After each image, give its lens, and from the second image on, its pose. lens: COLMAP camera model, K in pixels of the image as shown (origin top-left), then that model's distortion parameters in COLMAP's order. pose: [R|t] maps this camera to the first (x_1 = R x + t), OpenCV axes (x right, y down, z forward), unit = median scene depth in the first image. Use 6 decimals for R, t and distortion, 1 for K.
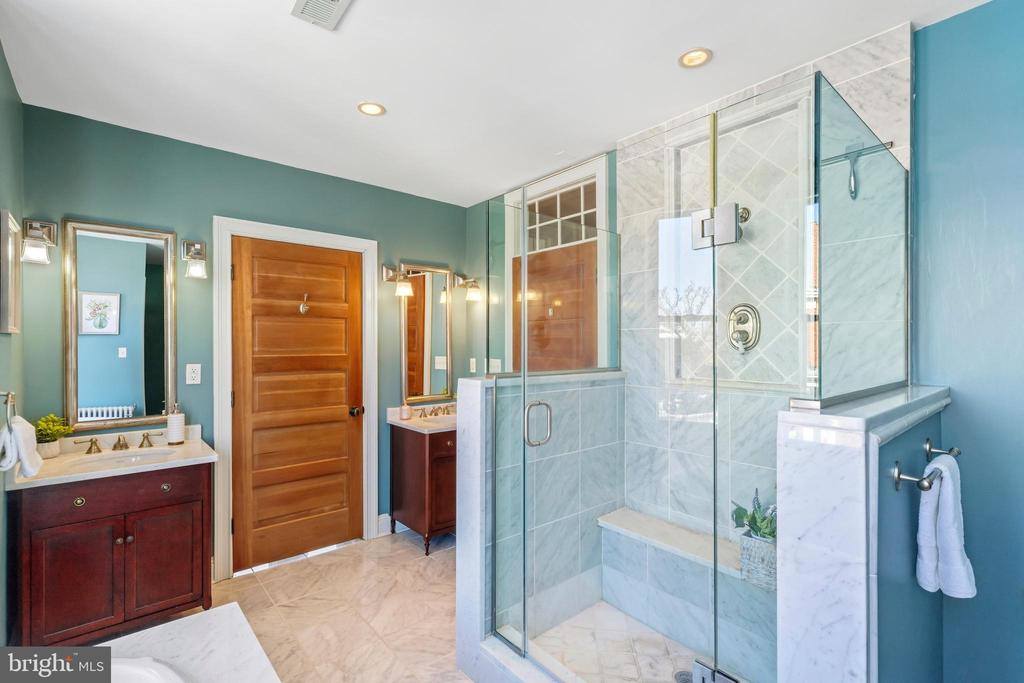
lens RADIAL K [[466.2, 0, 514.1], [0, 466.2, 346.3], [0, 0, 1]] dist [0.000906, 0.000055]
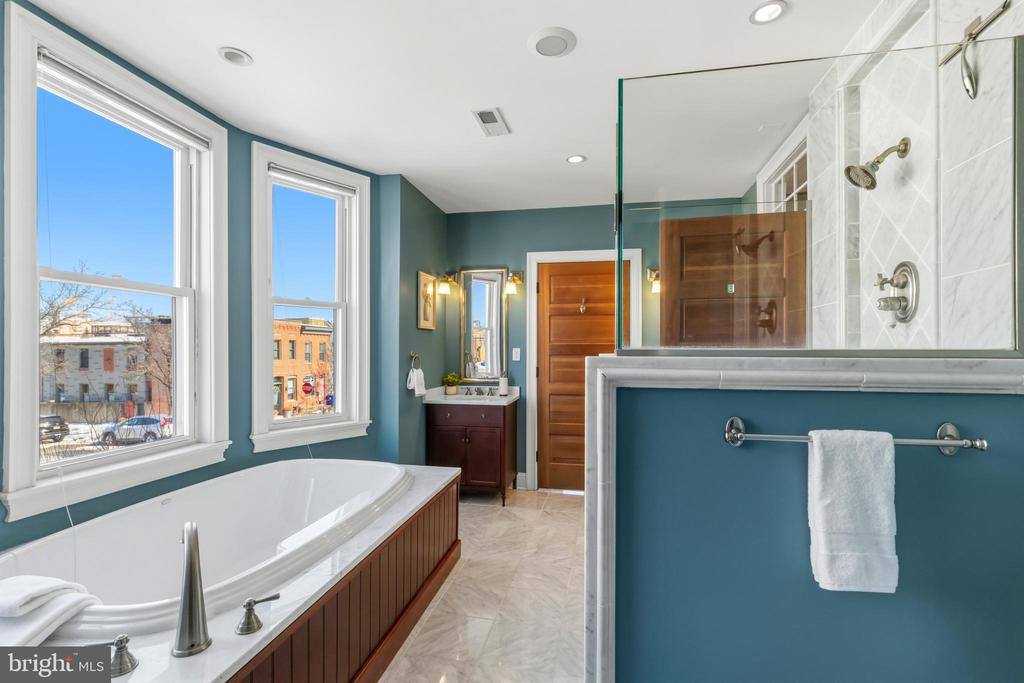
lens RADIAL K [[466.2, 0, 510.8], [0, 466.2, 346.8], [0, 0, 1]] dist [0.000906, 0.000055]
pose [[0.613049, -0.003810, -0.790036, 0.533445], [-0.005249, 0.999947, -0.008896, 0.045377], [0.790028, 0.009601, 0.612996, 0.008961]]
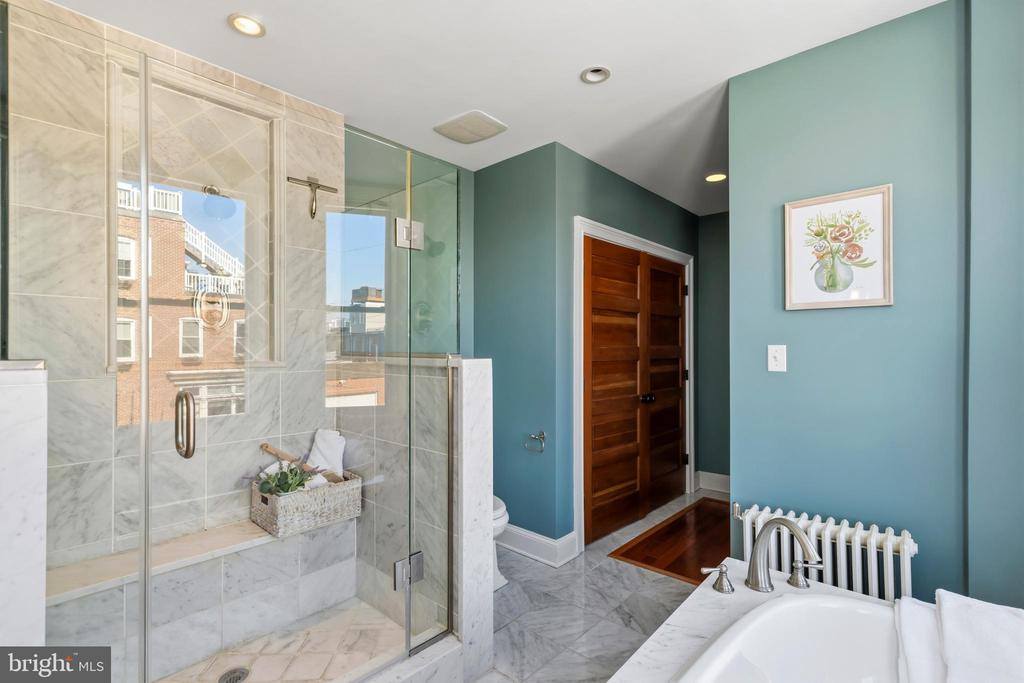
lens RADIAL K [[466.2, 0, 511.3], [0, 466.2, 343.1], [0, 0, 1]] dist [0.000906, 0.000055]
pose [[-0.130628, 0.011385, 0.991366, -0.417662], [0.003030, 0.999934, -0.011084, 0.036815], [-0.991427, 0.001556, -0.130654, 0.379887]]
